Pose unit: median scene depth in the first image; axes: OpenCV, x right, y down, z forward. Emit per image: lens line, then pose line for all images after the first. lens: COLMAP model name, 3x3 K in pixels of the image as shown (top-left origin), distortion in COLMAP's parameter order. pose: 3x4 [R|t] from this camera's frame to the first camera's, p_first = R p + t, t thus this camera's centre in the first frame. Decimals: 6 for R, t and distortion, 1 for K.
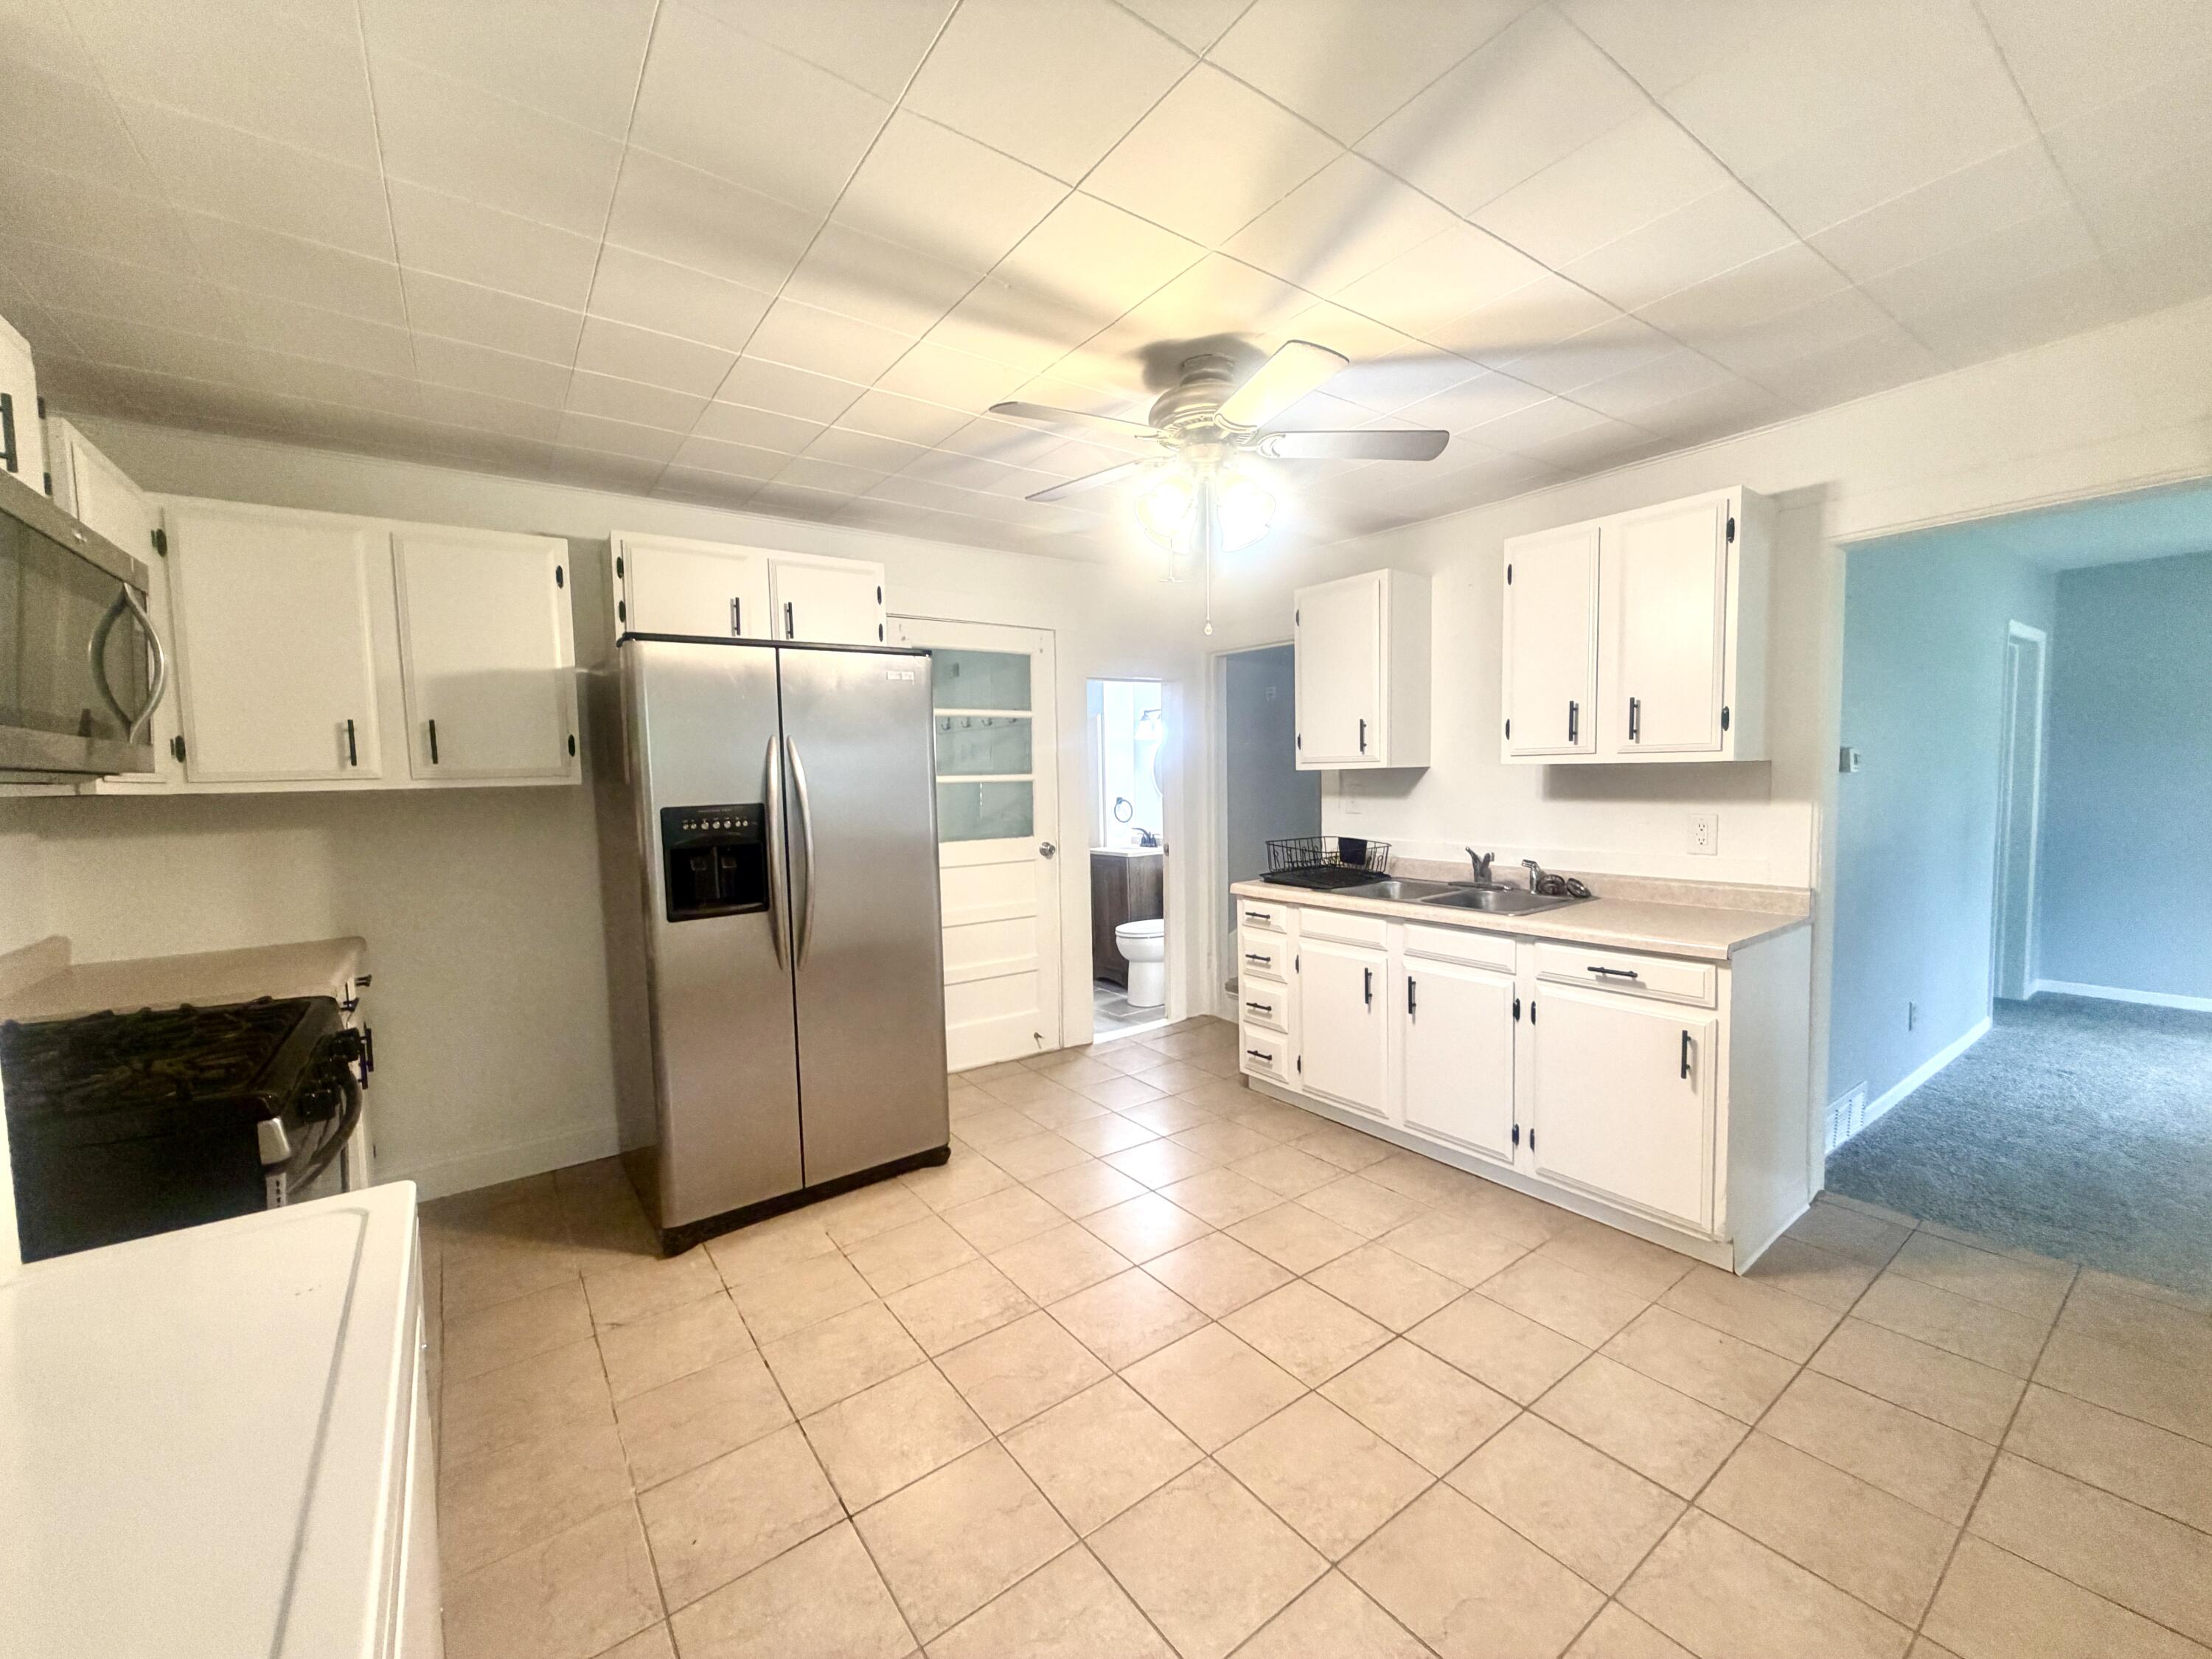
lens RADIAL K [[891.2, 0, 1106.0], [0, 891.2, 829.5], [0, 0, 1]] dist [-0.001554, -0.000038]
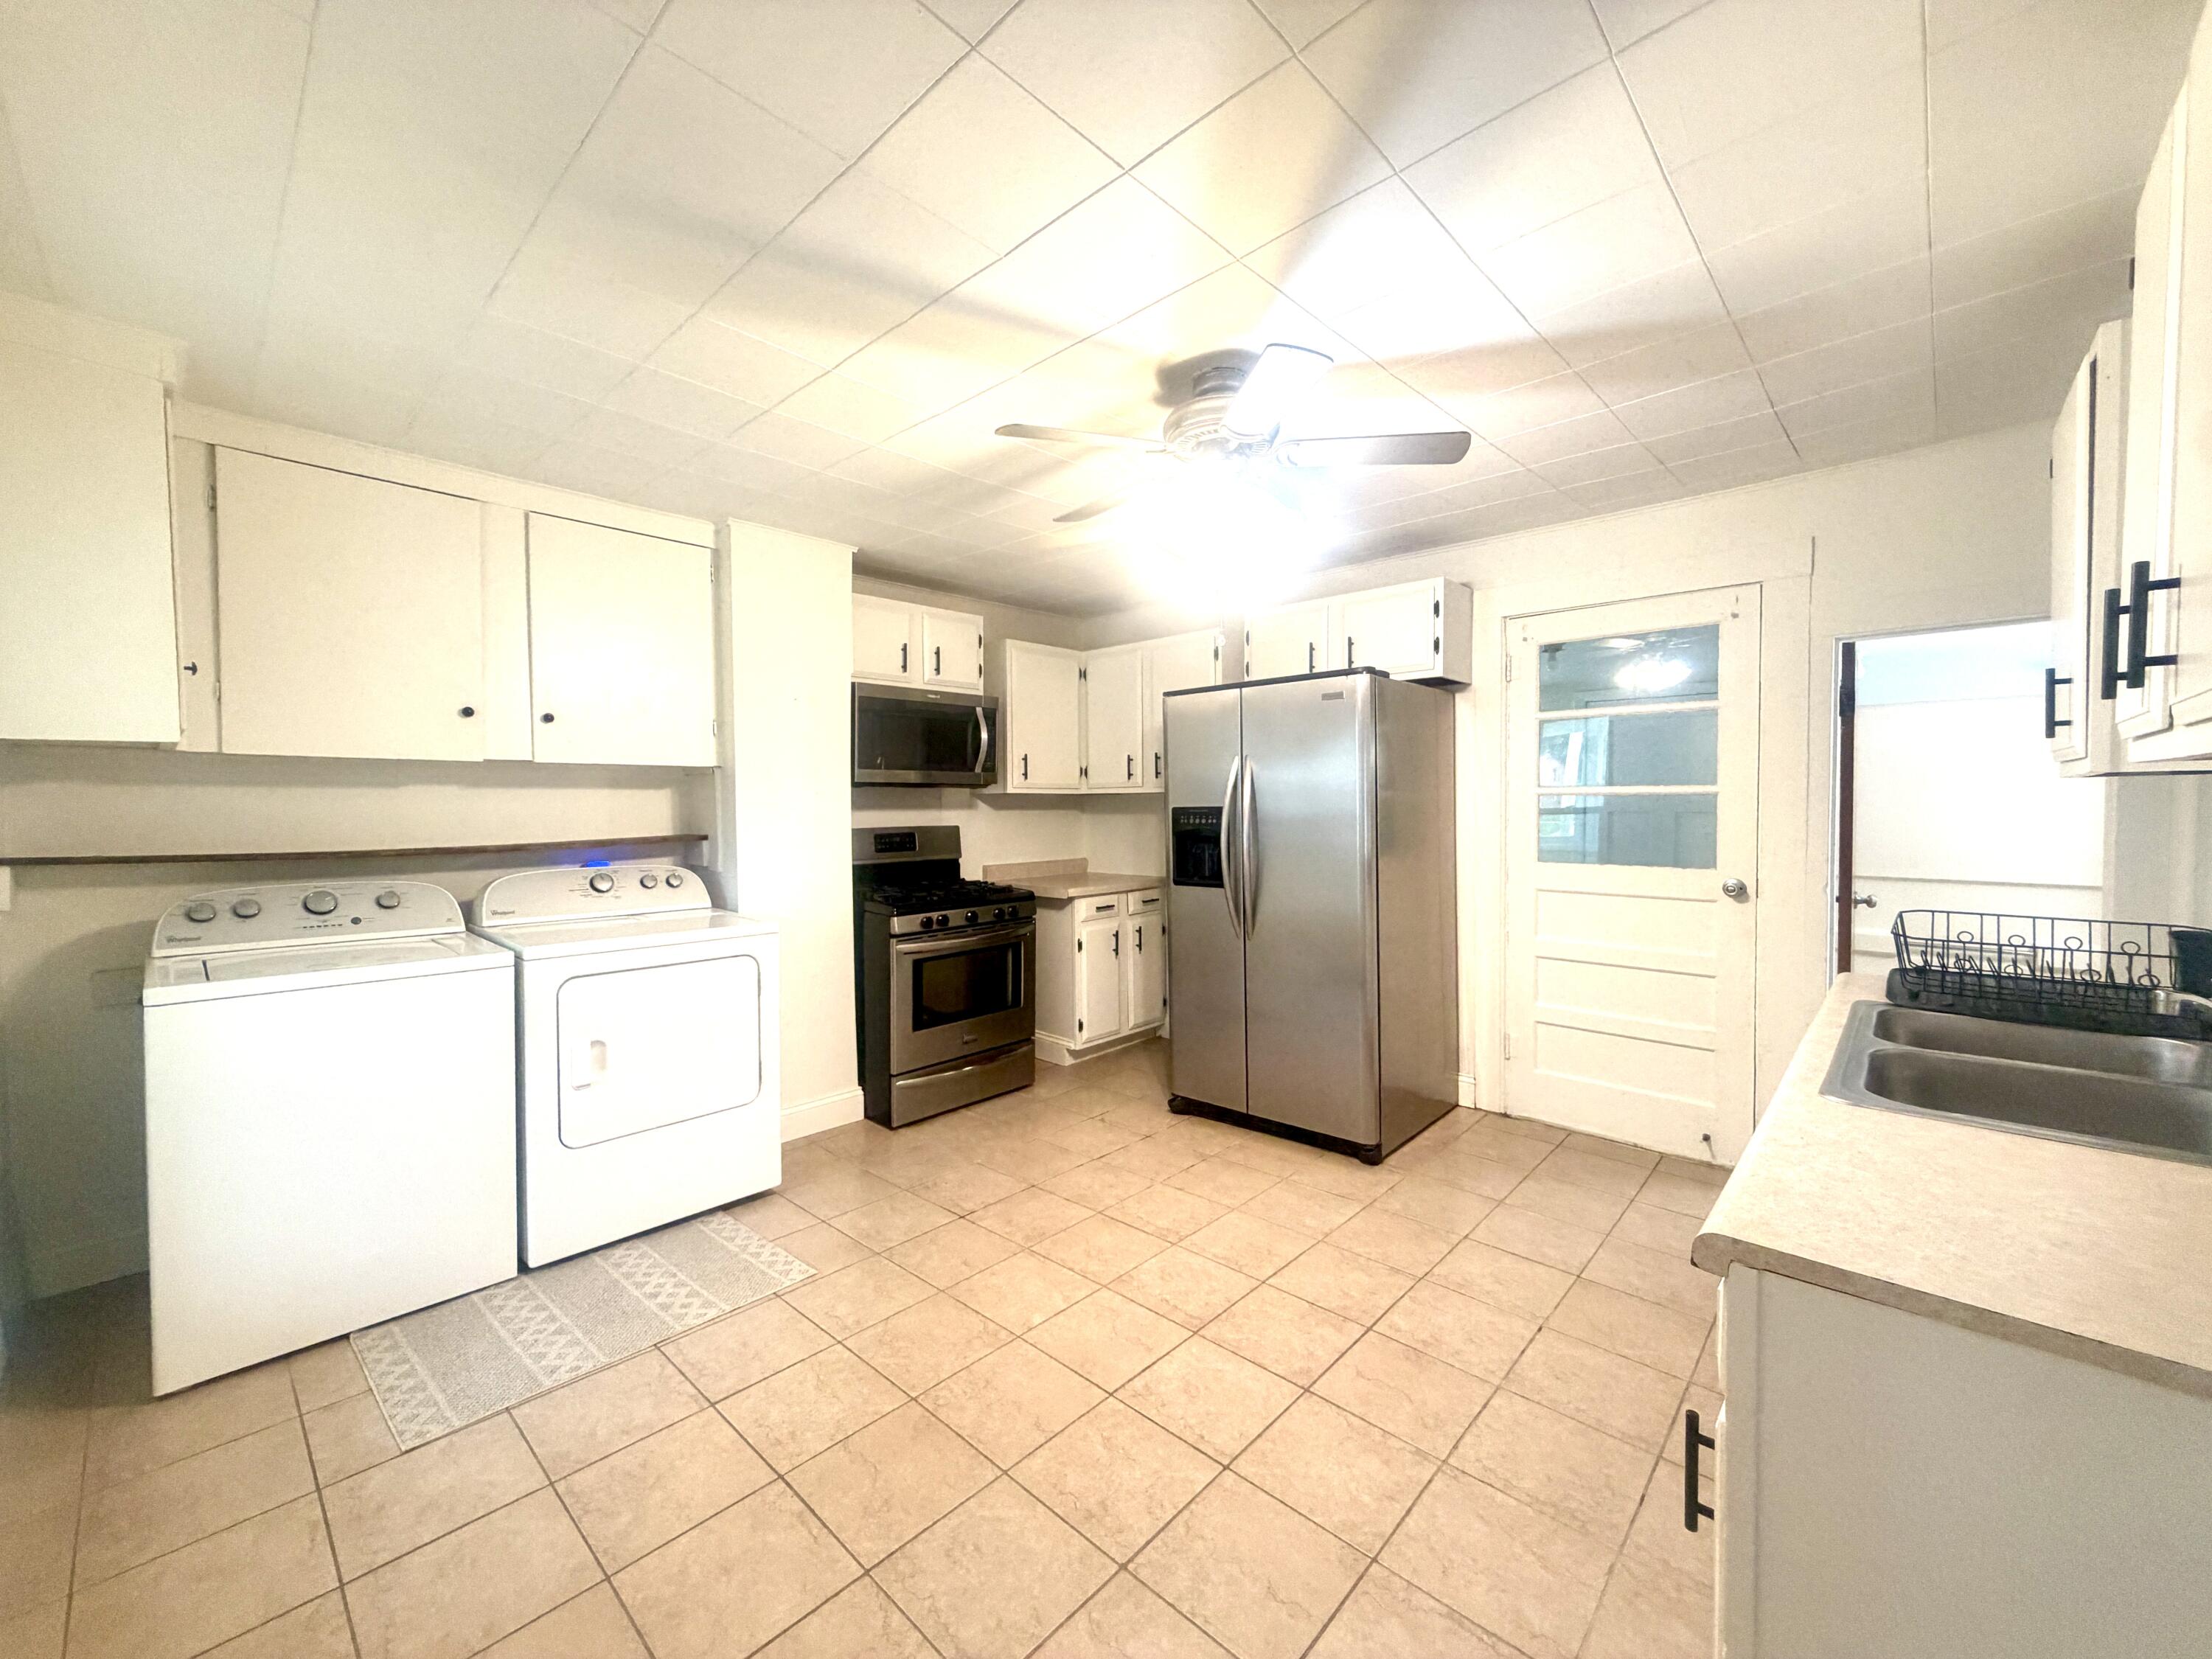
lens RADIAL K [[889.0, 0, 1087.3], [0, 889.0, 840.7], [0, 0, 1]] dist [-0.000911, 0.000073]
pose [[0.172390, 0.065742, -0.982832, 0.762315], [-0.063828, 0.996419, 0.055455, -0.032813], [0.982959, 0.053173, 0.175969, 0.494306]]
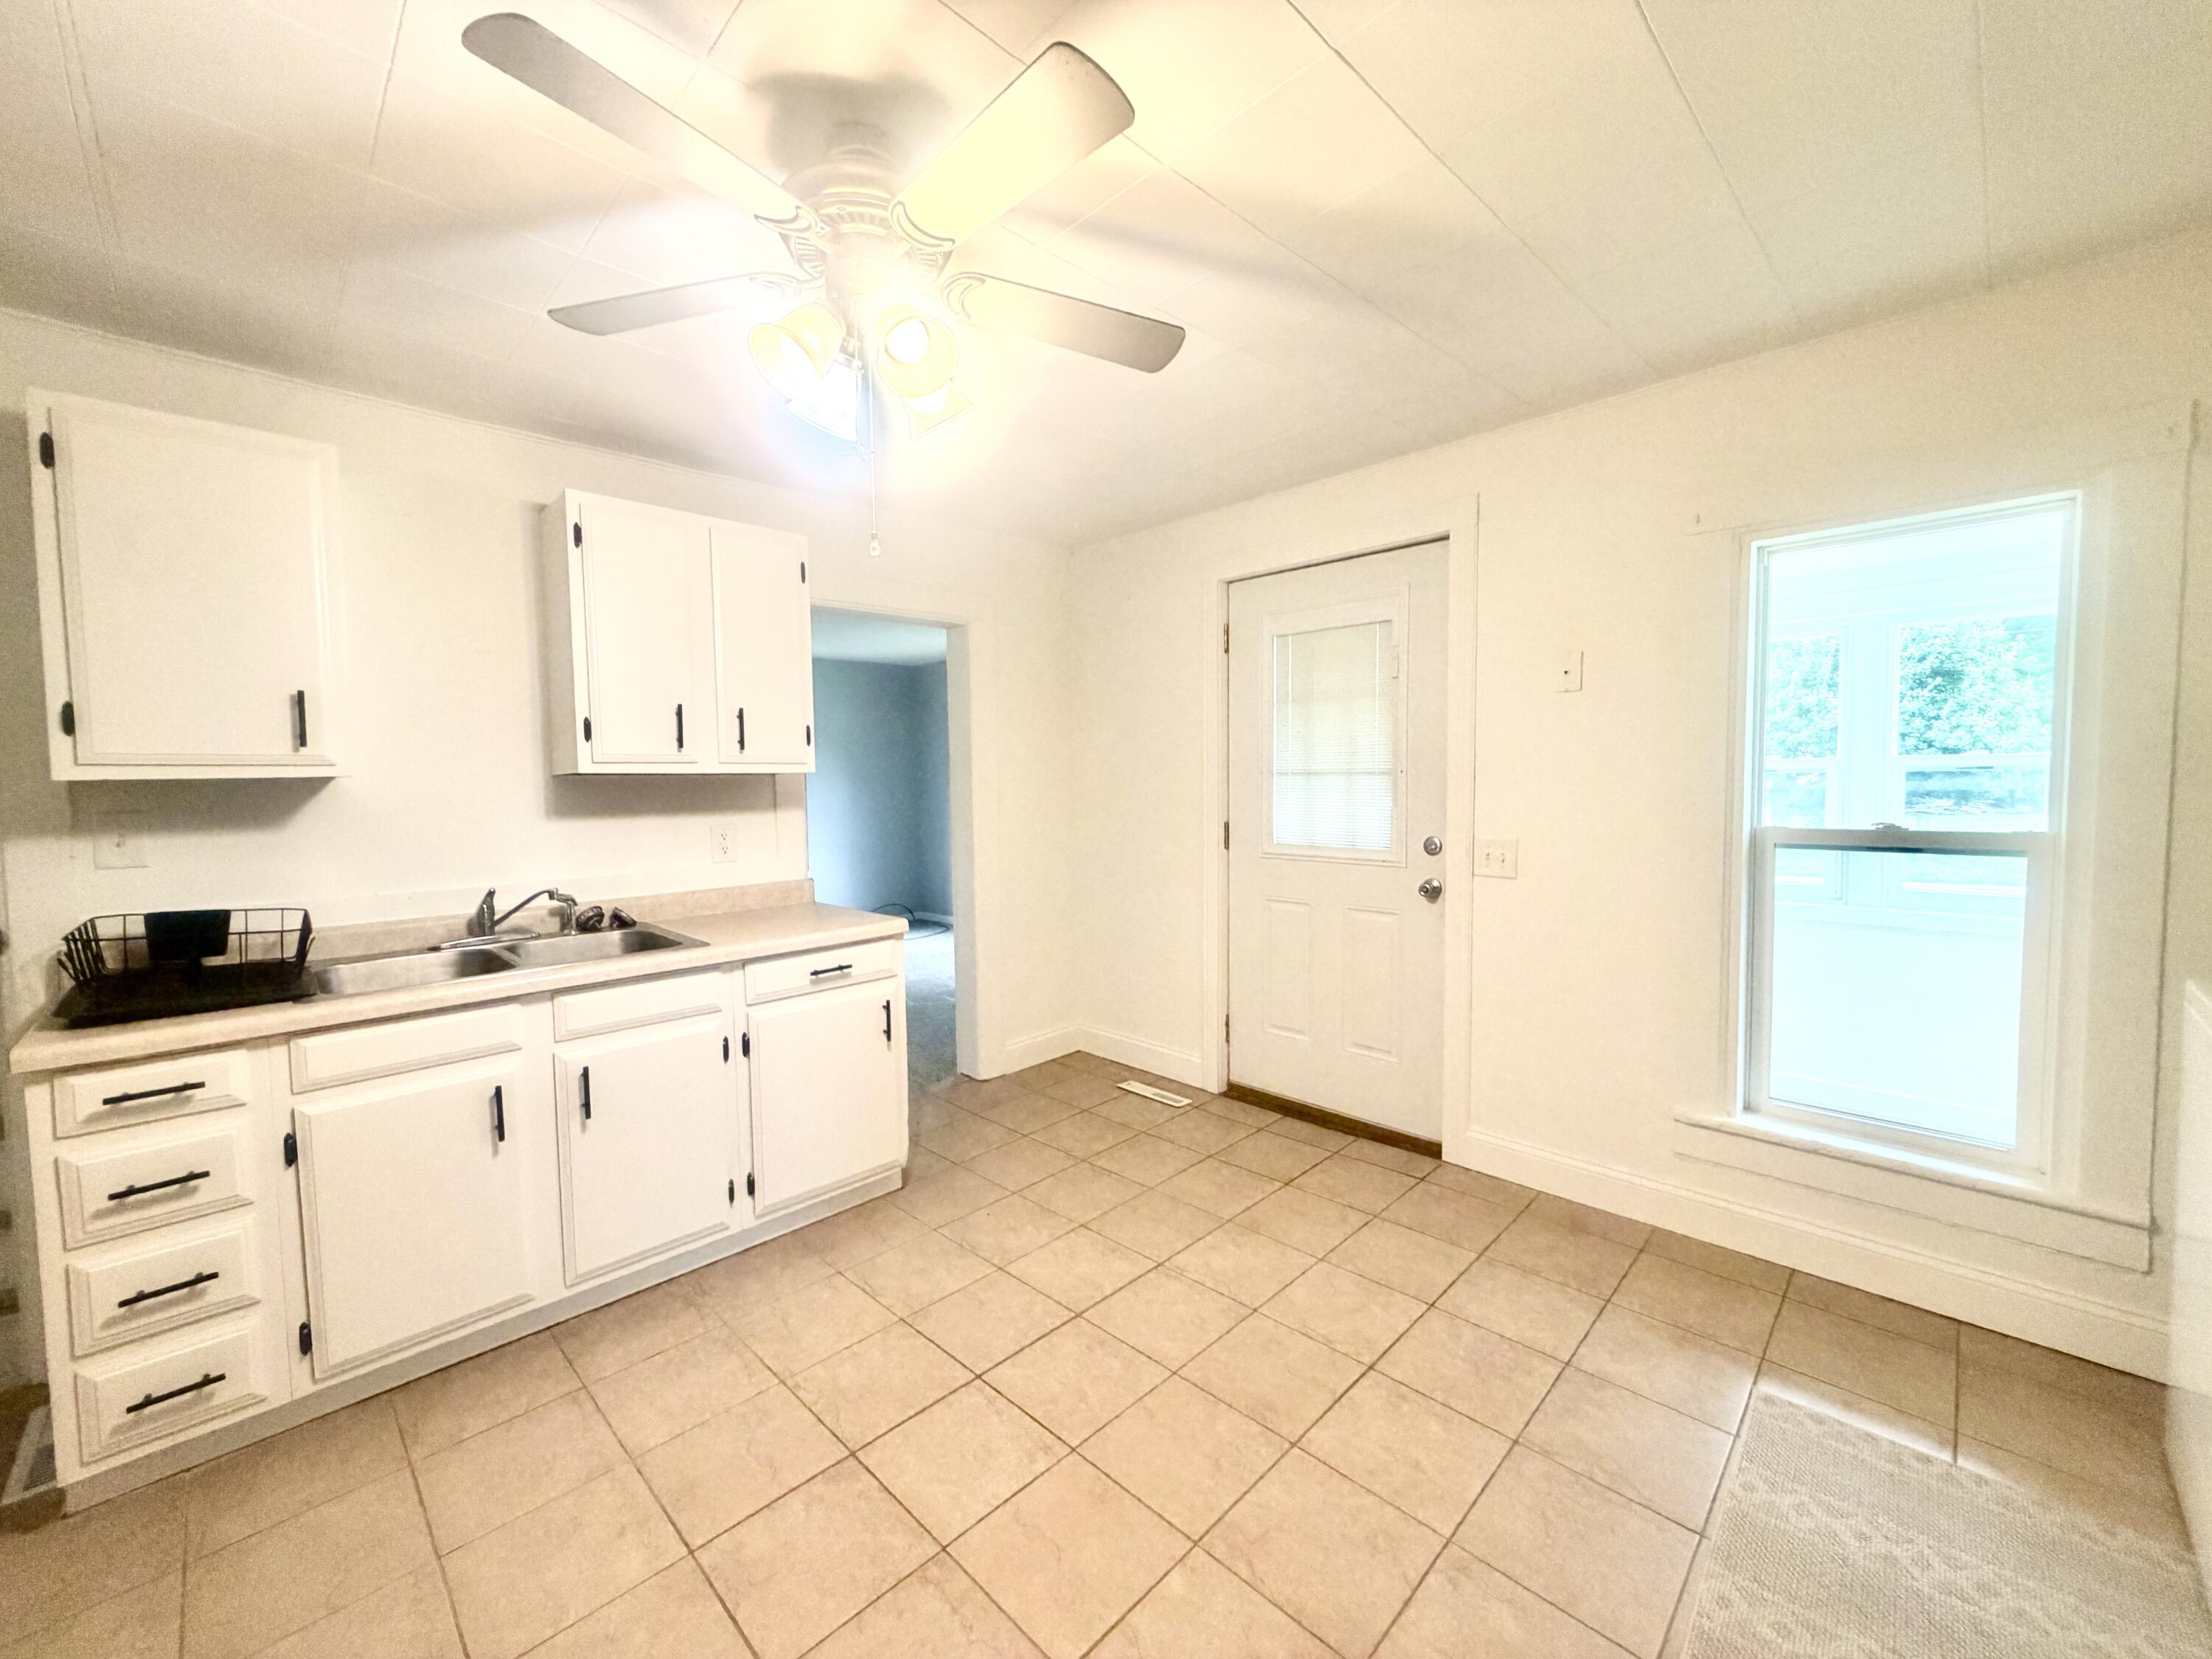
lens RADIAL K [[877.9, 0, 1104.3], [0, 877.9, 827.6], [0, 0, 1]] dist [-0.001069, -0.000062]
pose [[-0.157403, -0.033028, 0.986982, -0.407481], [0.082149, 0.995539, 0.046416, -0.023521], [-0.984112, 0.088385, -0.153988, 0.681001]]
